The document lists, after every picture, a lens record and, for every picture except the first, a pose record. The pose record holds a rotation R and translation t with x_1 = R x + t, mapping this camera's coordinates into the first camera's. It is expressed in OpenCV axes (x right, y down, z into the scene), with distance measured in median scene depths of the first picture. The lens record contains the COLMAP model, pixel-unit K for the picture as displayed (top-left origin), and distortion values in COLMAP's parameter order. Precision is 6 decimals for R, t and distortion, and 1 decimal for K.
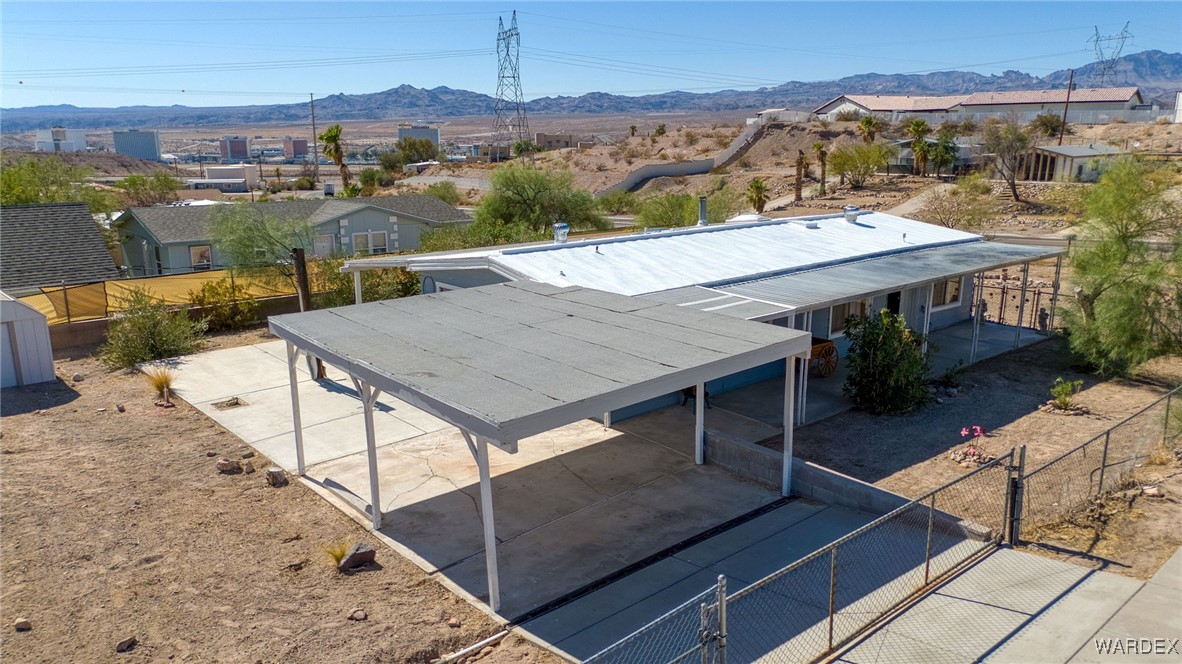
lens RADIAL K [[834.0, 0, 596.6], [0, 834.0, 336.4], [0, 0, 1]] dist [0.048364, -0.042385]
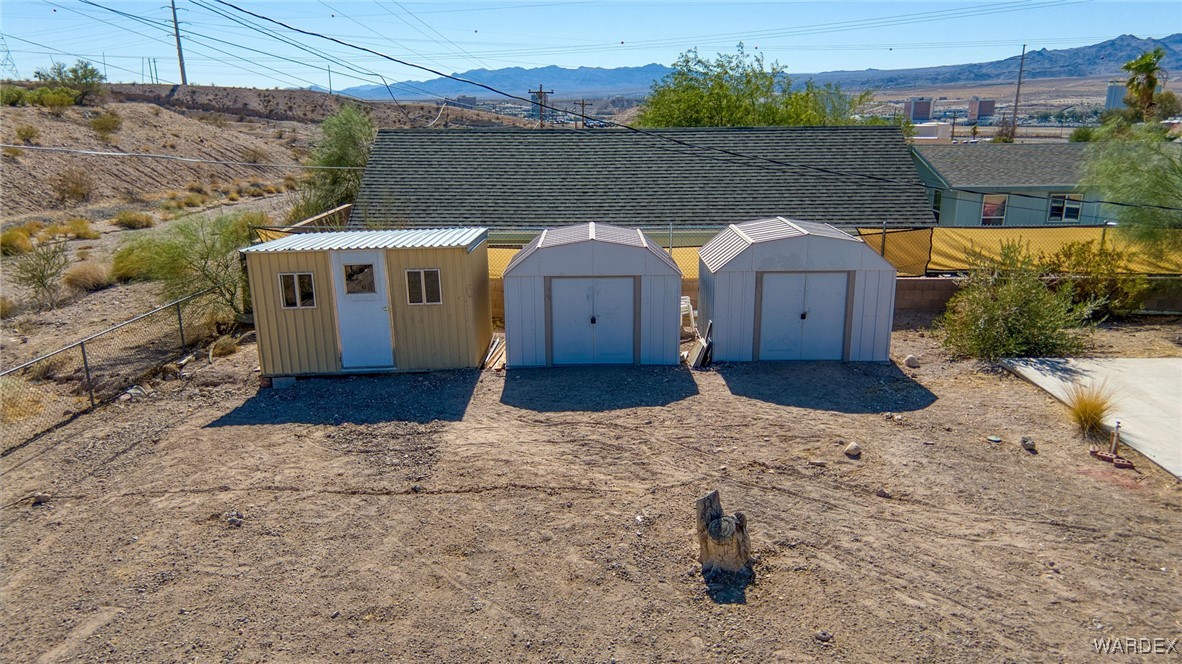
lens RADIAL K [[834.0, 0, 596.6], [0, 834.0, 336.4], [0, 0, 1]] dist [0.048364, -0.042385]
pose [[0.732492, 0.183774, -0.655502, -0.214450], [-0.155682, 0.982578, 0.101504, -0.000725], [0.662736, 0.027699, 0.748341, 0.187936]]
